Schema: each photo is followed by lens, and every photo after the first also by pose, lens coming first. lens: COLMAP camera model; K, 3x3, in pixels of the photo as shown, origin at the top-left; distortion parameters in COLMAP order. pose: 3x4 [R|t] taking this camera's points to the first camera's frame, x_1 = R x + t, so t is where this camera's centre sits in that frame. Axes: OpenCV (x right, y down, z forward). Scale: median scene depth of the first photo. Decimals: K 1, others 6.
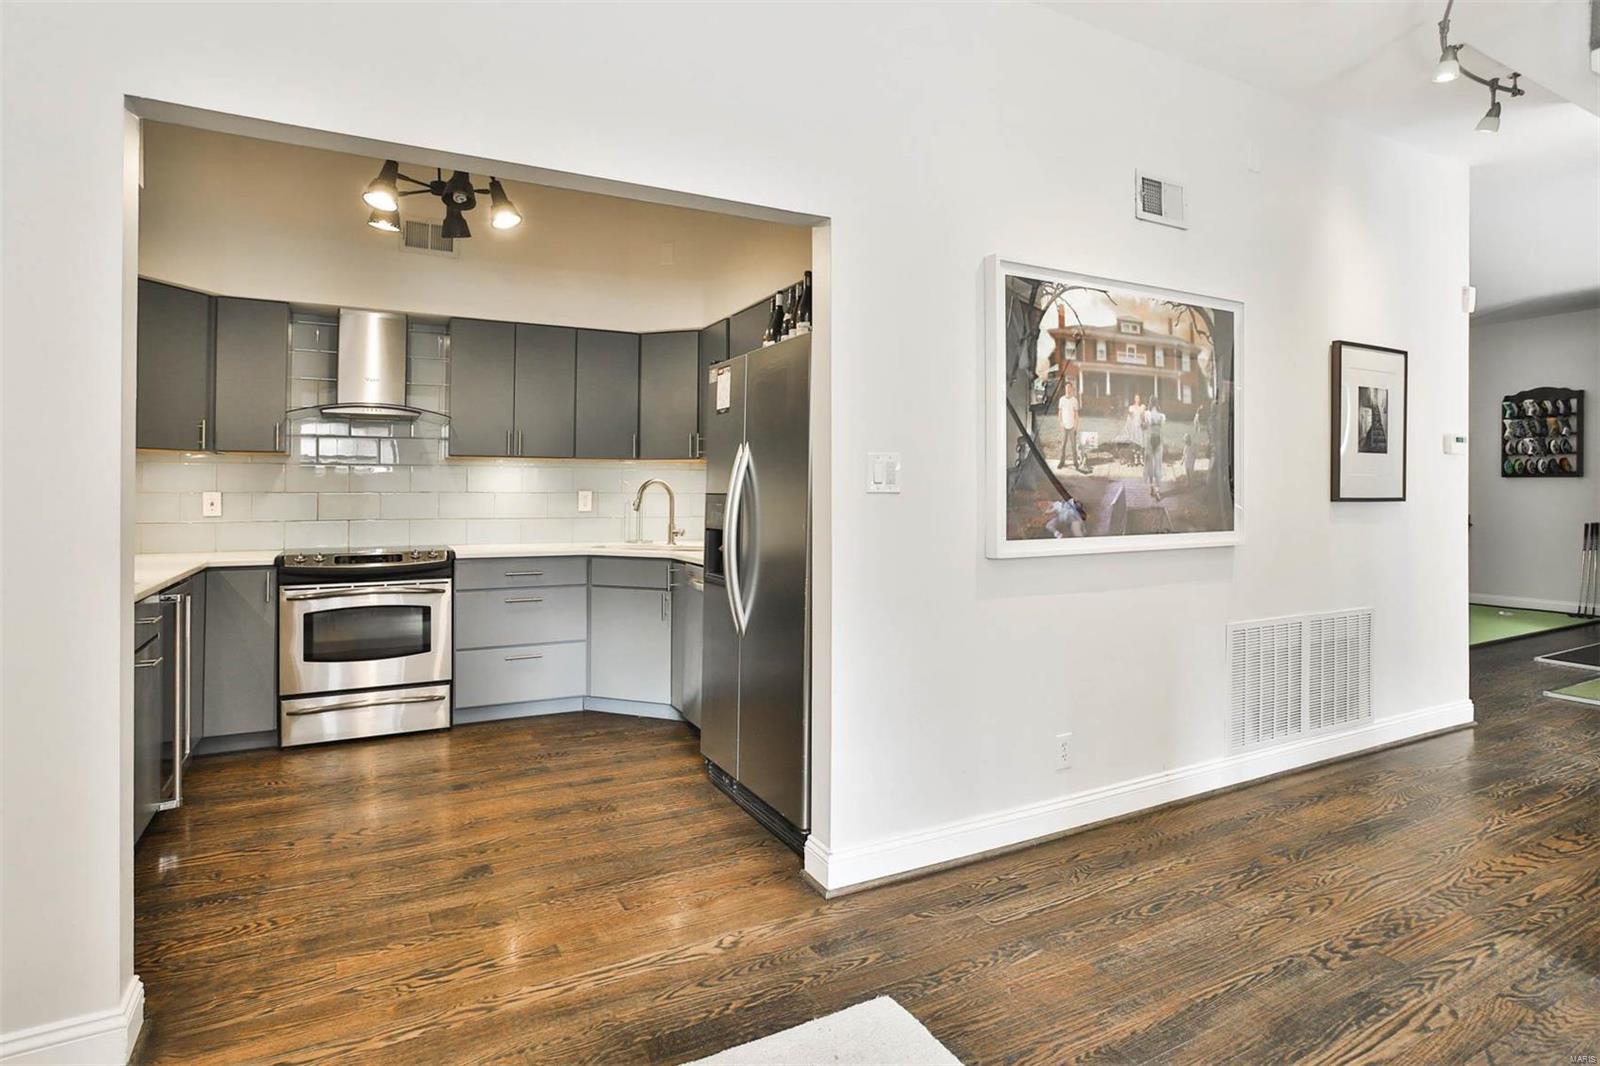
lens RADIAL K [[816.4, 0, 794.3], [0, 816.4, 490.5], [0, 0, 1]] dist [-0.021125, 0.001029]
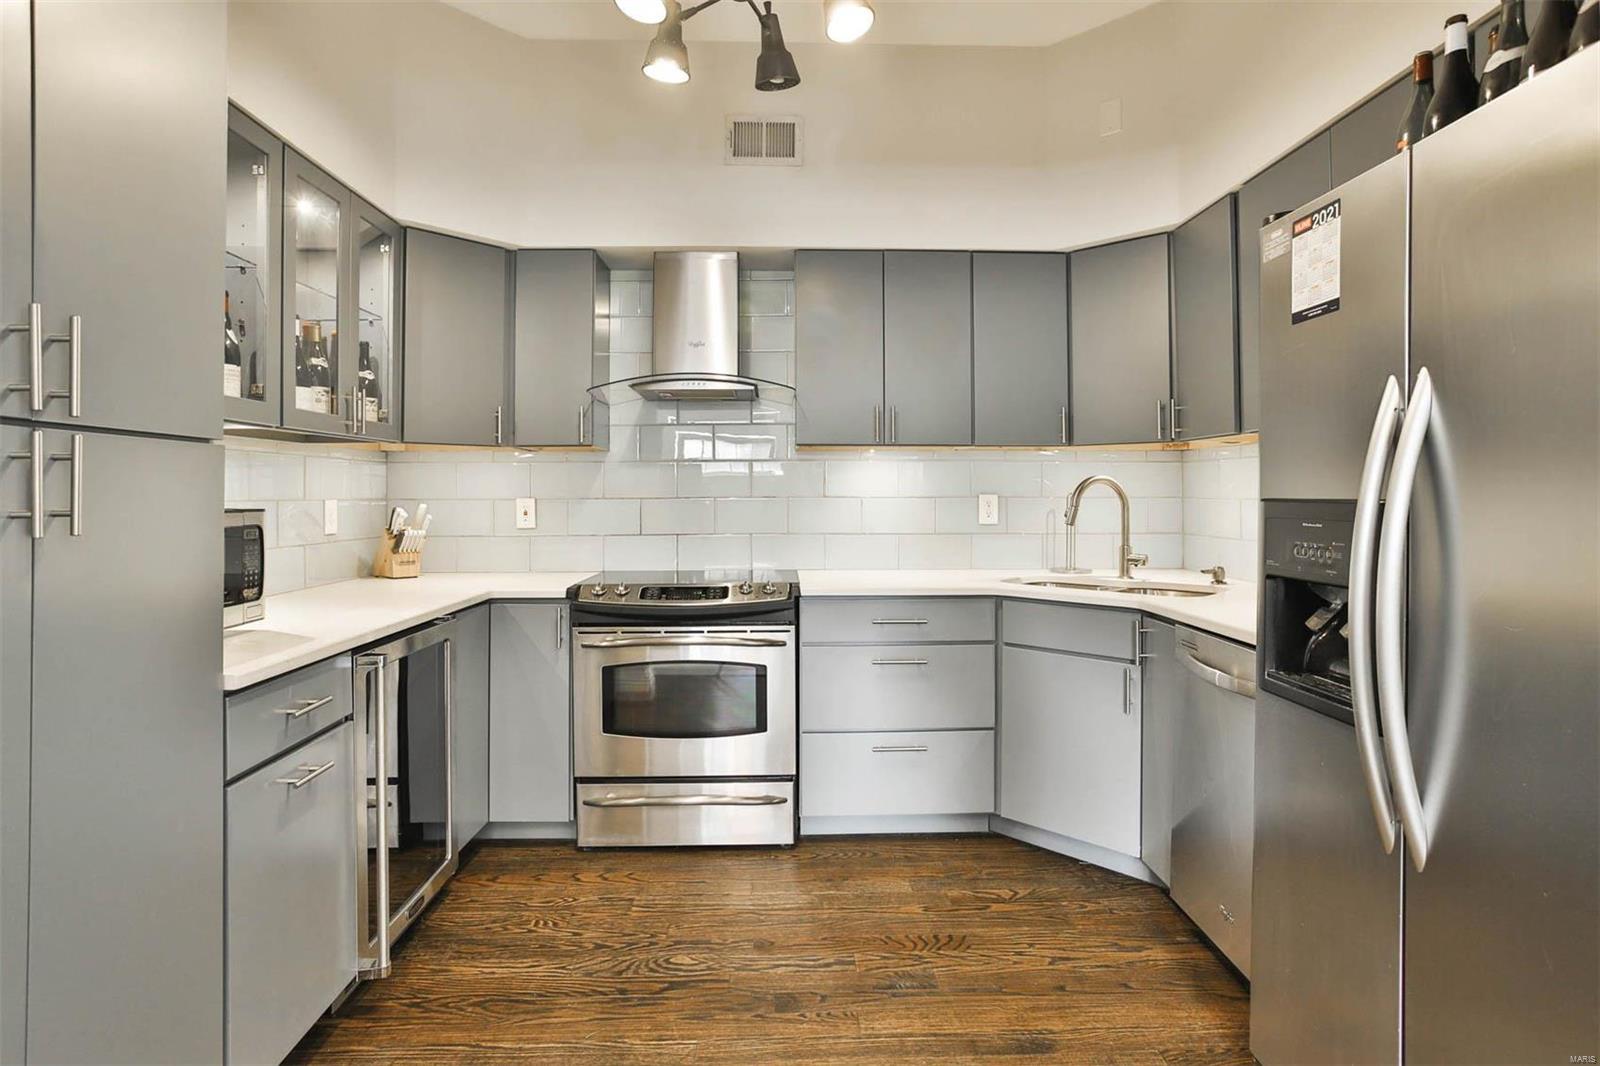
lens RADIAL K [[816.4, 0, 794.3], [0, 816.4, 490.5], [0, 0, 1]] dist [-0.021125, 0.001029]
pose [[0.892588, -0.007553, -0.450811, -0.117176], [0.005427, 0.999967, -0.006009, 0.000760], [0.450841, 0.002917, 0.892599, 0.397298]]
